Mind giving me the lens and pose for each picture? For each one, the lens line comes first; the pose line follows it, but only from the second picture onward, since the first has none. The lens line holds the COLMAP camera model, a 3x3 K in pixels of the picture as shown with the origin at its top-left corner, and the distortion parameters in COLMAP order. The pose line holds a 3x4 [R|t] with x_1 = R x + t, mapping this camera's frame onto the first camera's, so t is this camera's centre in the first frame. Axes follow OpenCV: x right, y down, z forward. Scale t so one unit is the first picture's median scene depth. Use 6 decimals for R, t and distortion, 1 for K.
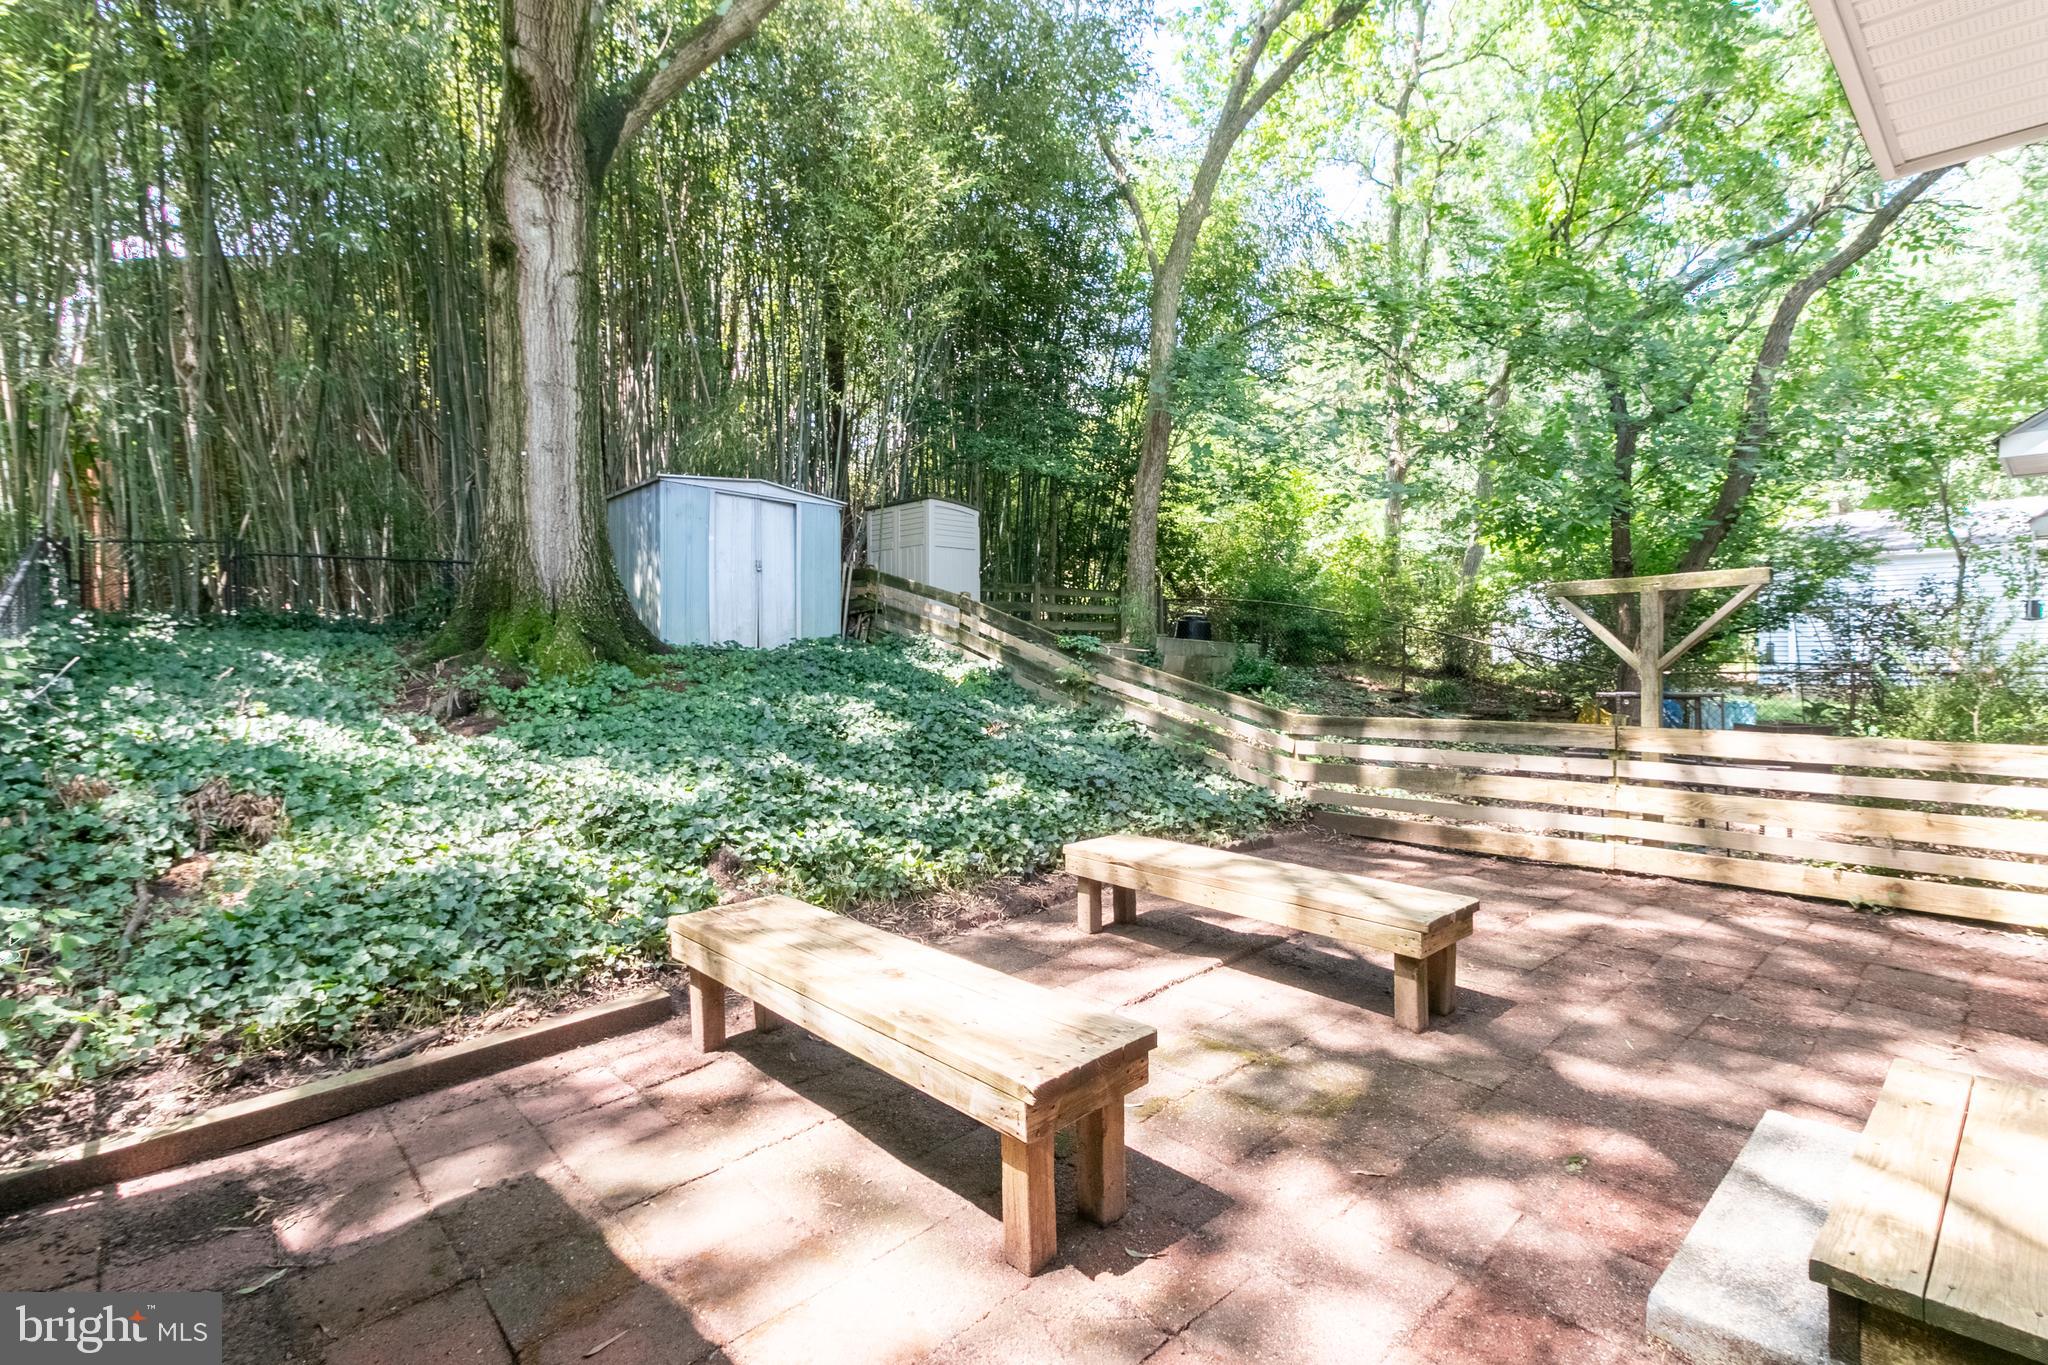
lens RADIAL K [[945.2, 0, 1015.1], [0, 945.2, 690.4], [0, 0, 1]] dist [0.011813, 0.000278]
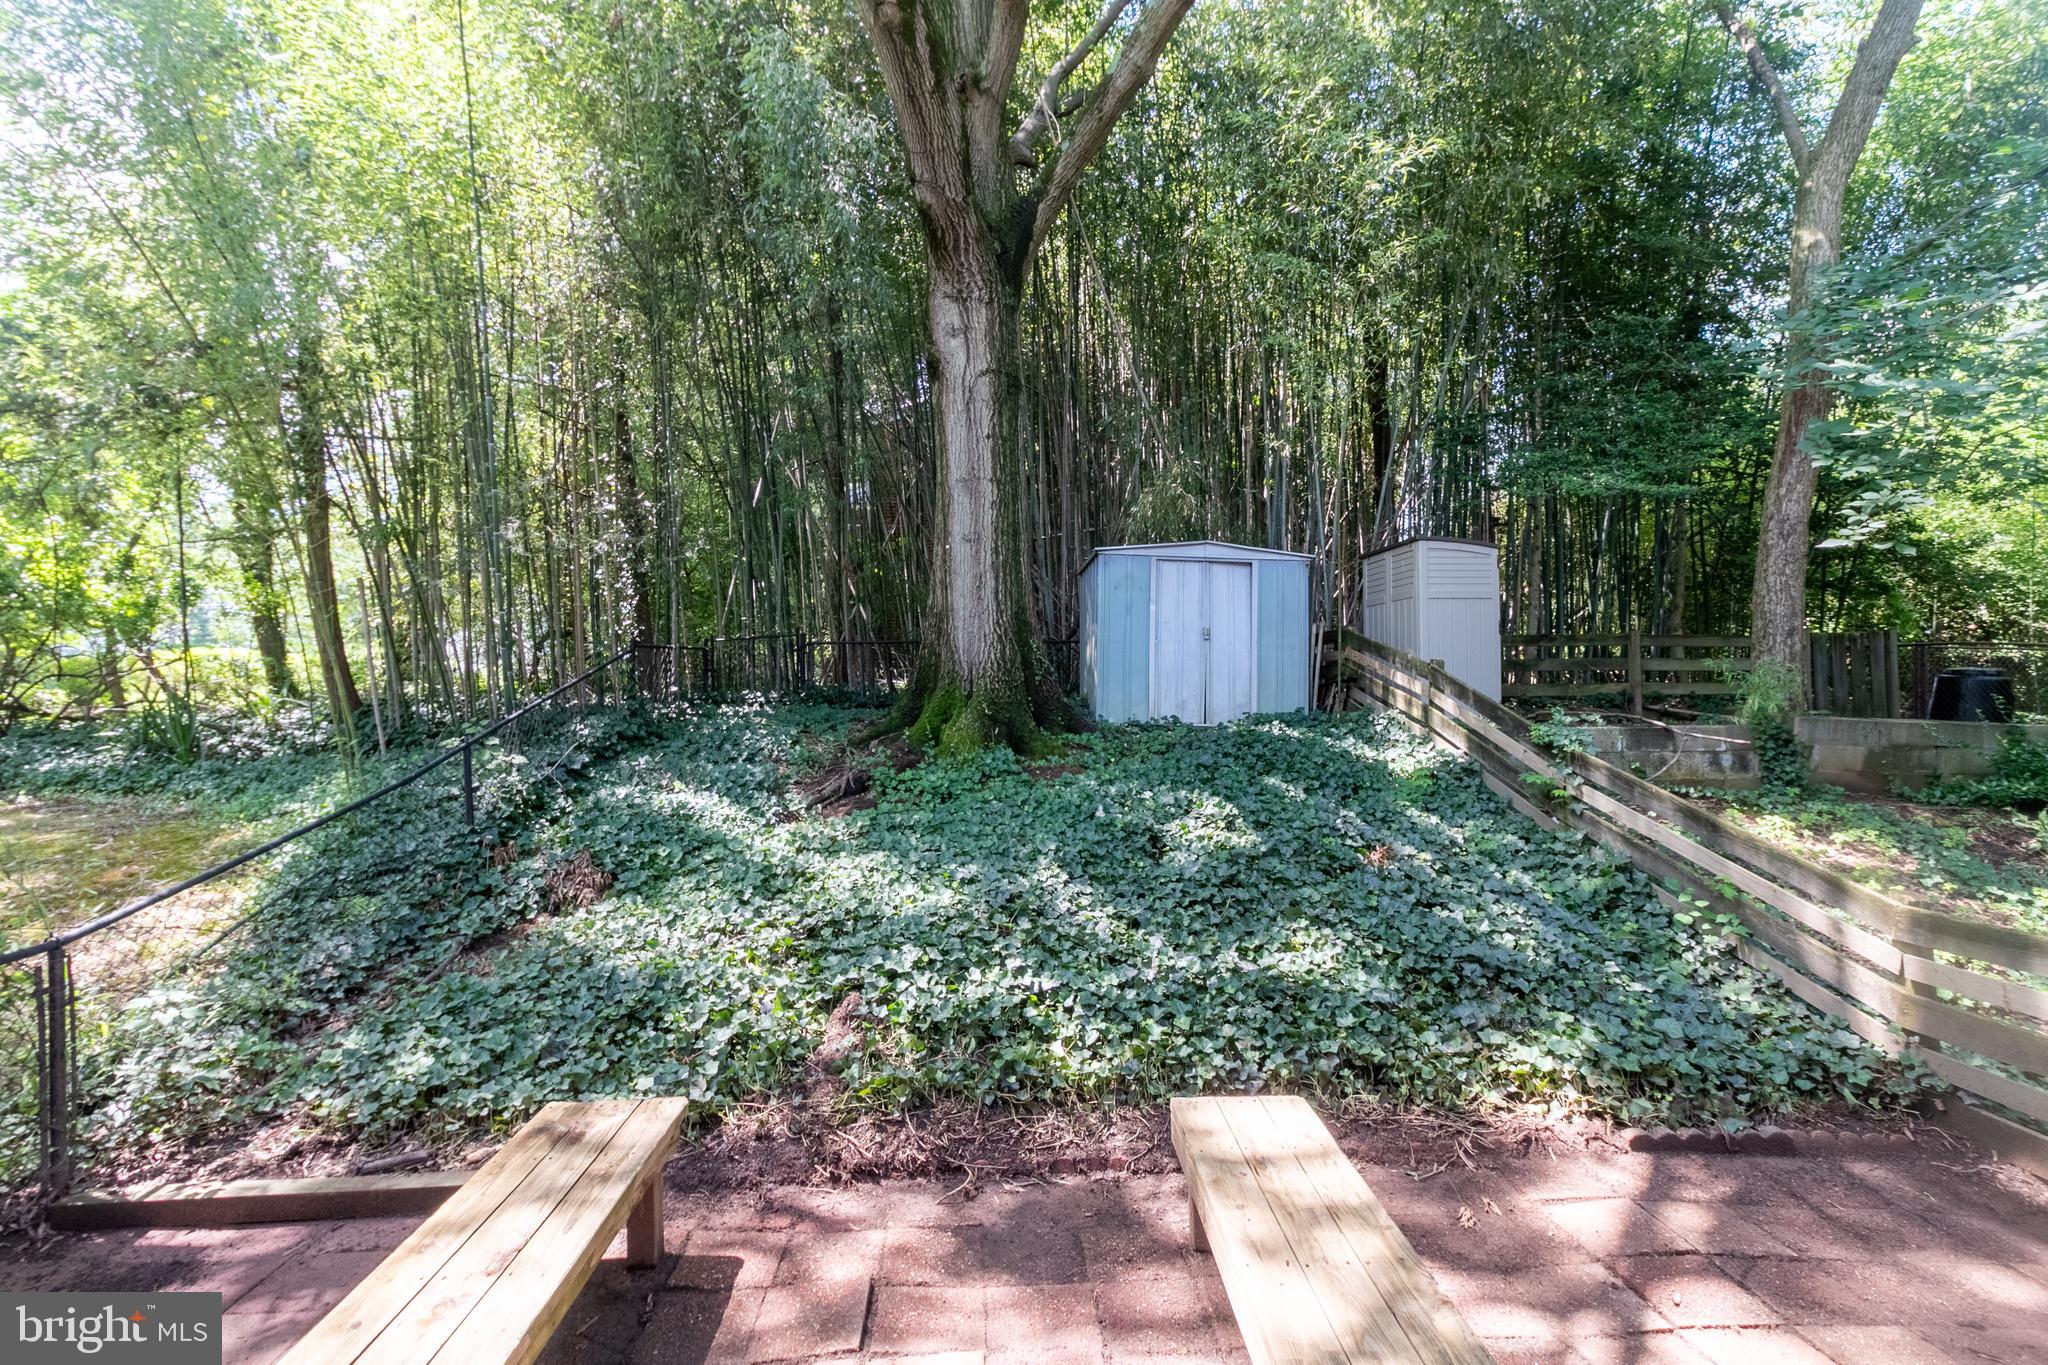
lens RADIAL K [[945.2, 0, 1029.3], [0, 945.2, 678.8], [0, 0, 1]] dist [0.011813, 0.000278]
pose [[0.766900, -0.004840, -0.641749, 0.217331], [-0.028713, 0.998711, -0.041845, -0.052527], [0.641124, 0.050517, 0.765773, 0.222733]]
